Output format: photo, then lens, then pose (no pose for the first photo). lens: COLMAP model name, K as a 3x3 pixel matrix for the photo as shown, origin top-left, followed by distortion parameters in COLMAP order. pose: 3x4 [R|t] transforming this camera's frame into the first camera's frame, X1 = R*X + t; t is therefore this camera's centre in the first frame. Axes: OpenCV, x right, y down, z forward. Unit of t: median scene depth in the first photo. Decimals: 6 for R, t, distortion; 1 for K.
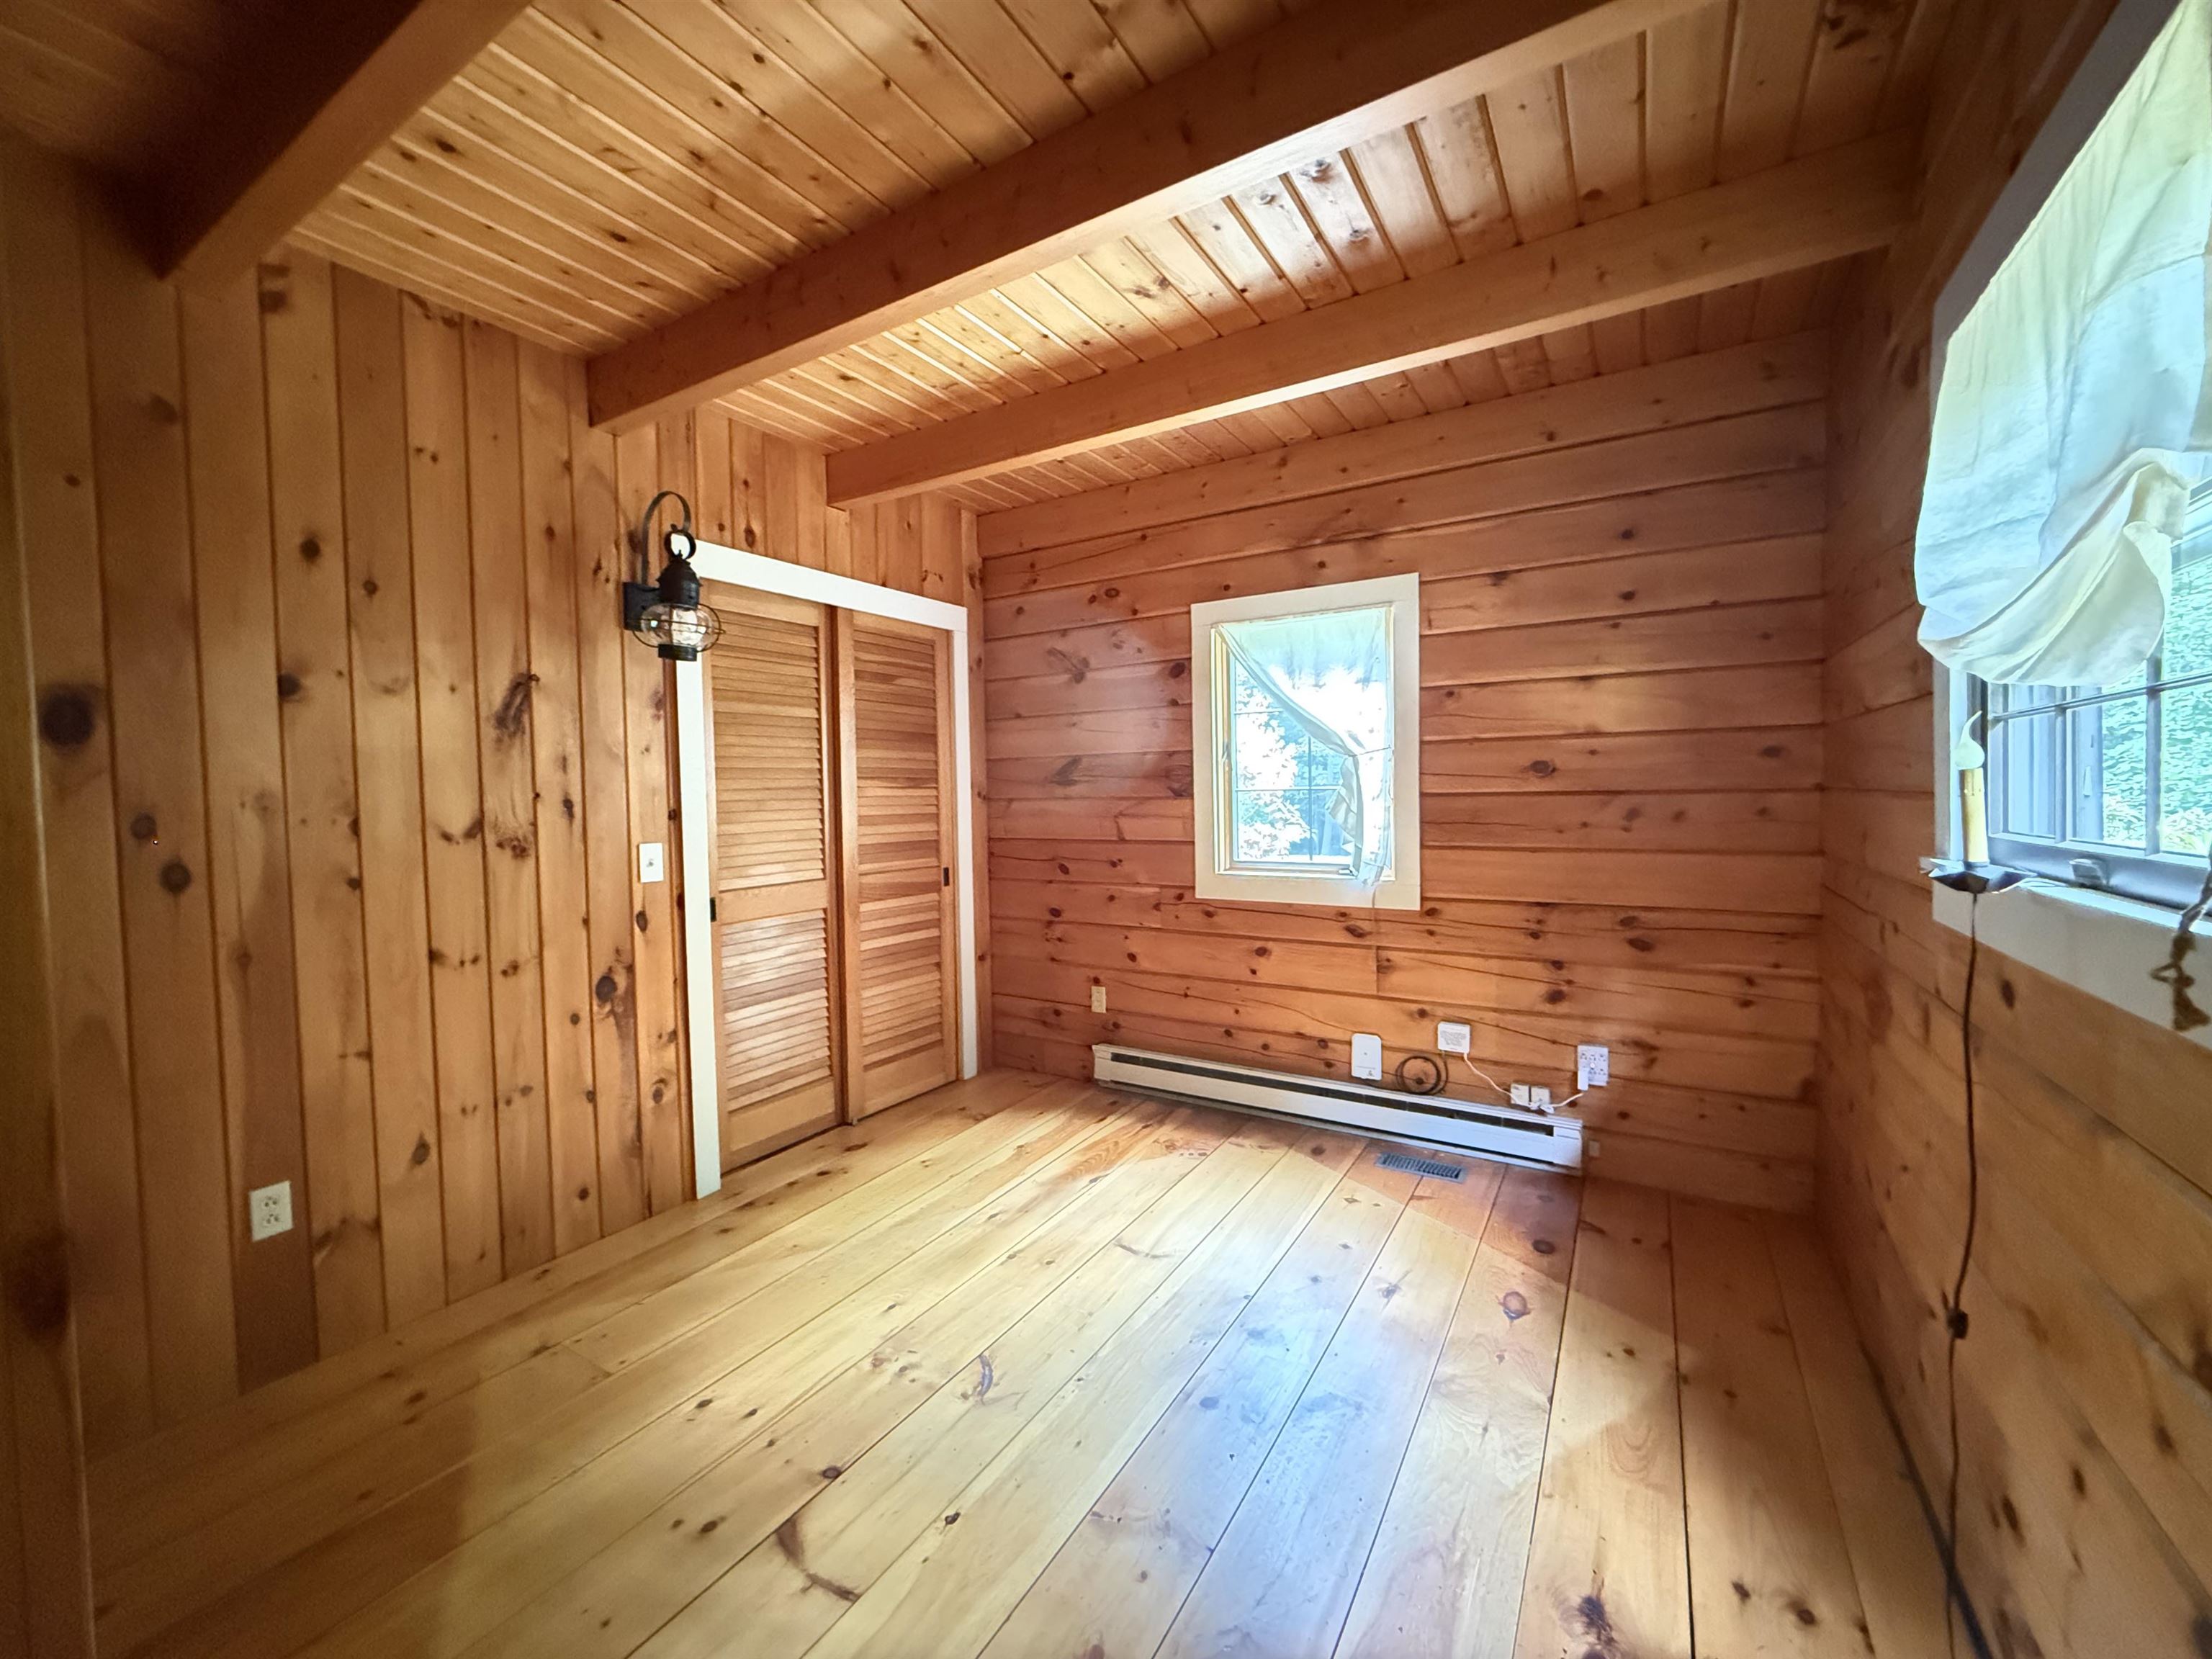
lens RADIAL K [[878.7, 0, 1103.1], [0, 878.7, 821.0], [0, 0, 1]] dist [-0.000130, -0.000260]
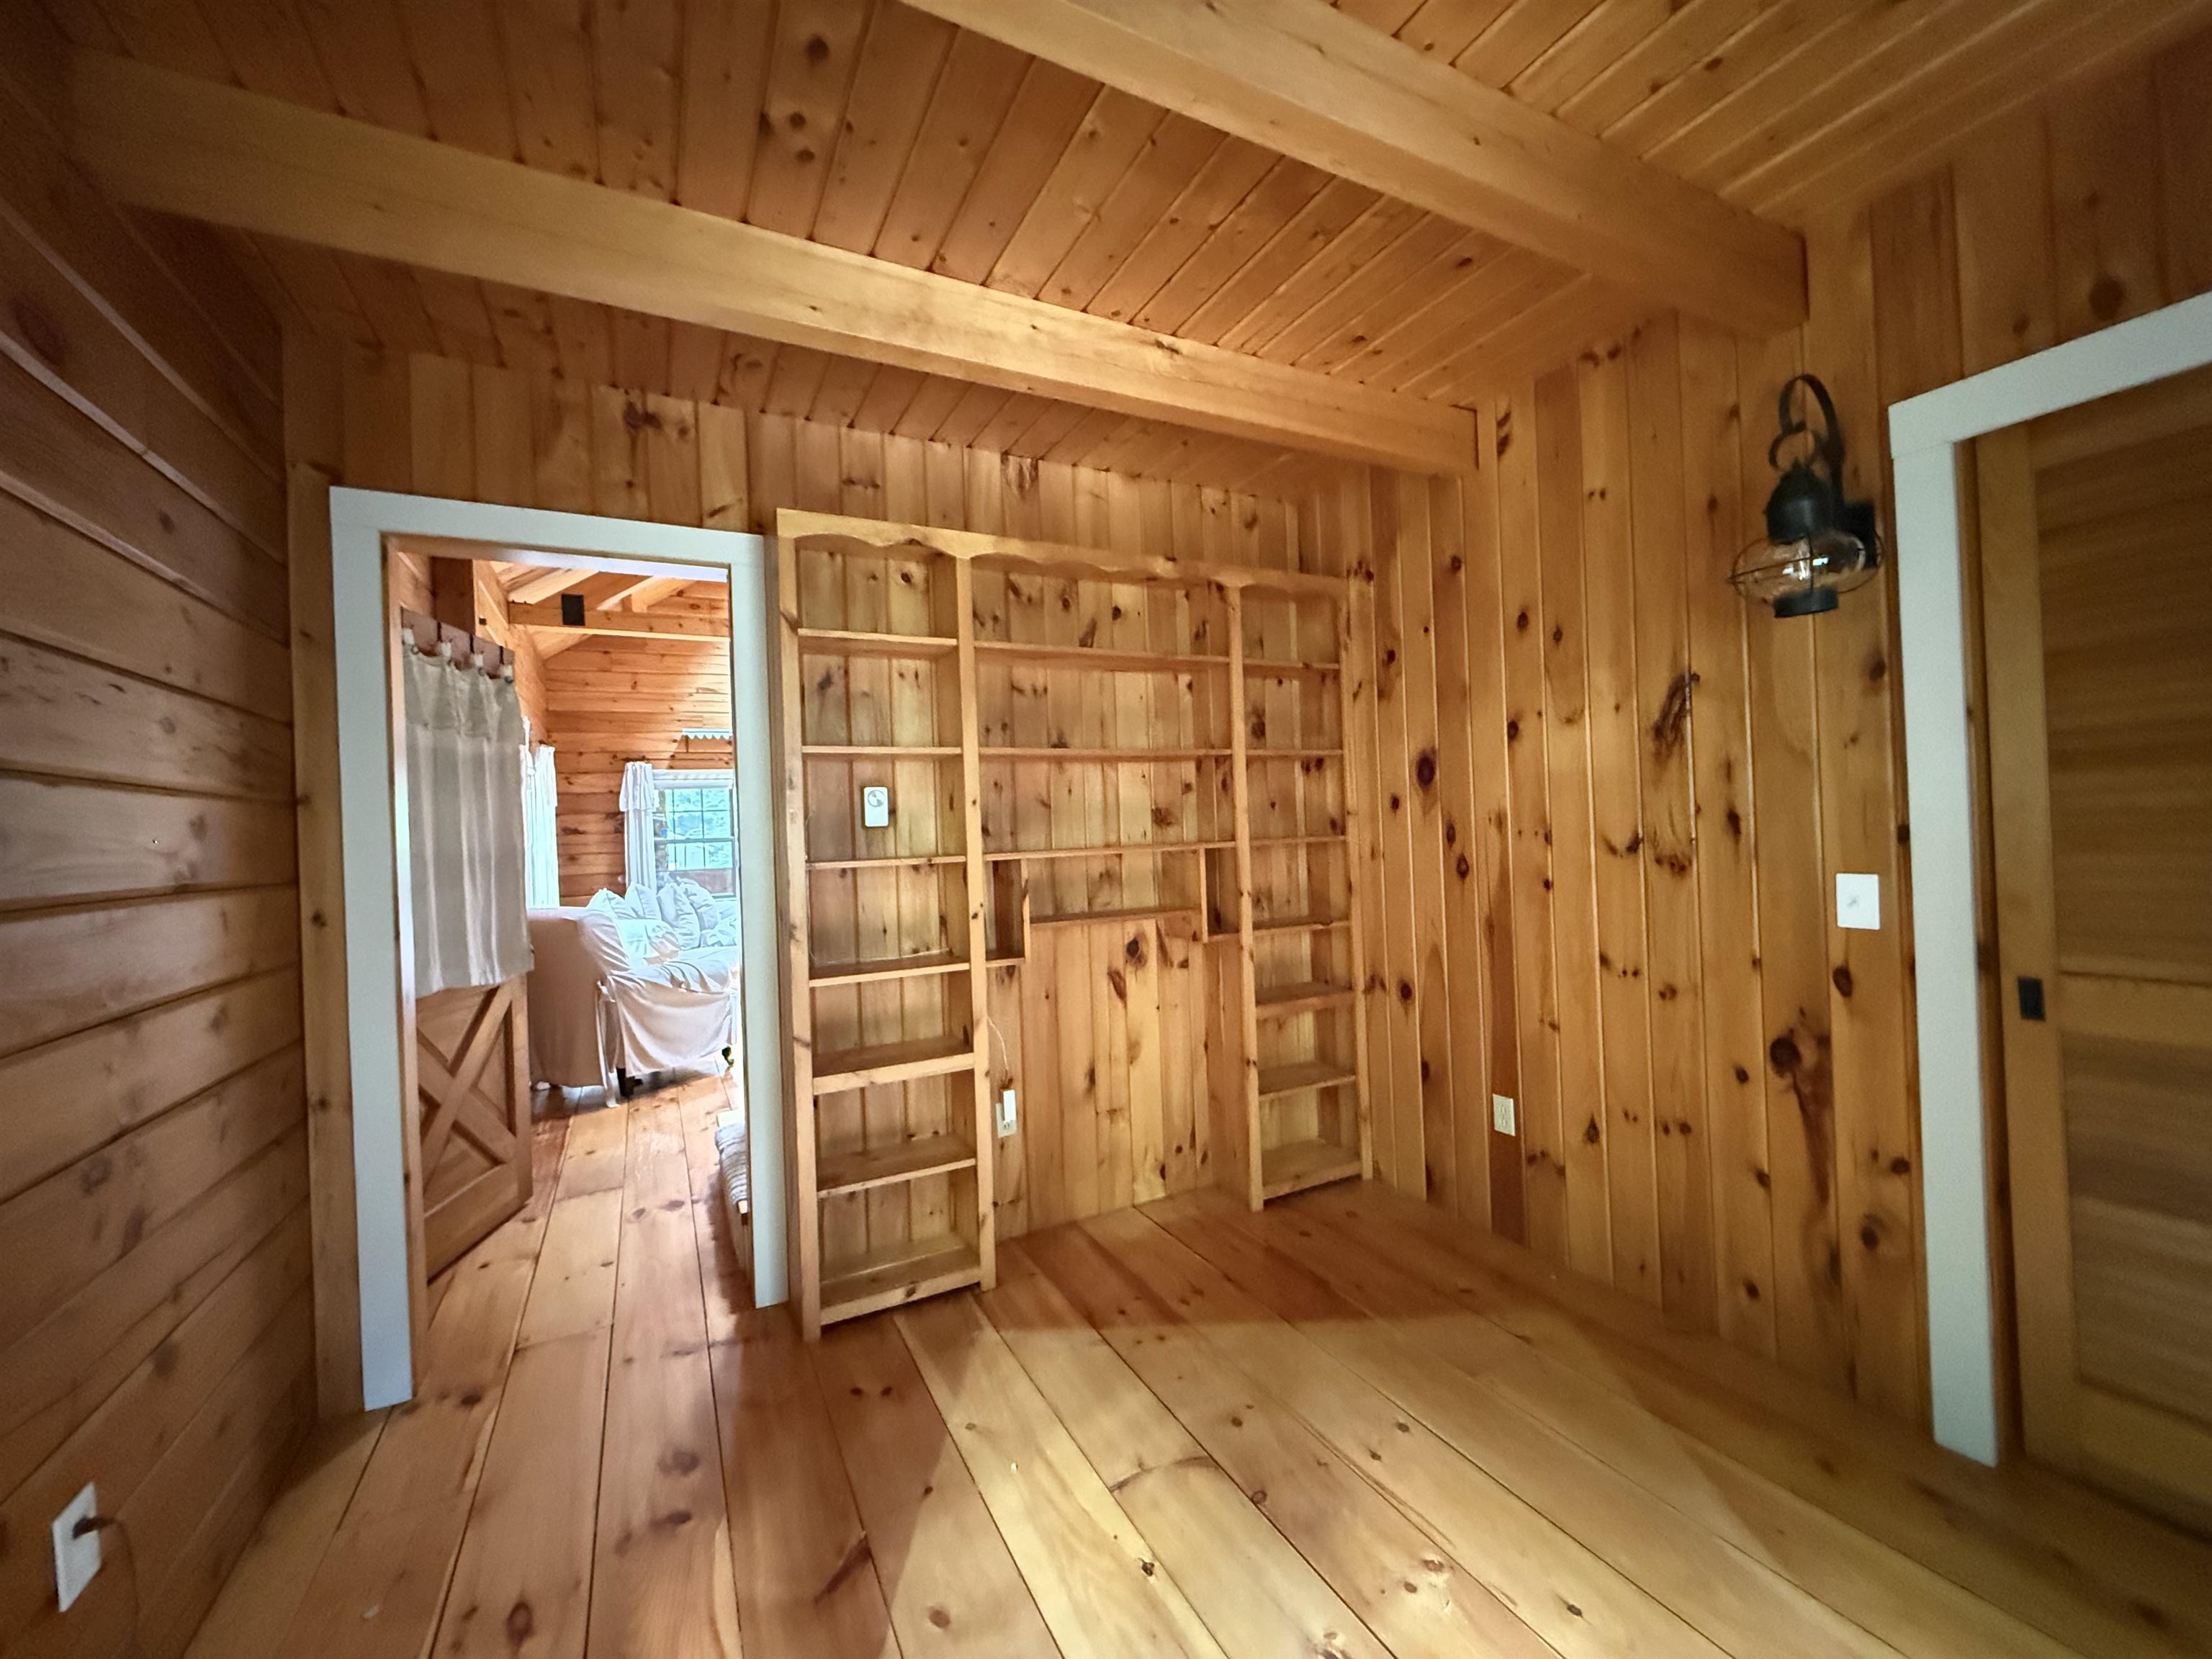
lens RADIAL K [[878.7, 0, 1098.9], [0, 878.7, 824.0], [0, 0, 1]] dist [-0.000130, -0.000260]
pose [[-0.513733, 0.031461, -0.857373, 0.445244], [0.016185, 0.999505, 0.026979, -0.048469], [0.857797, -0.000017, -0.513988, 0.956484]]
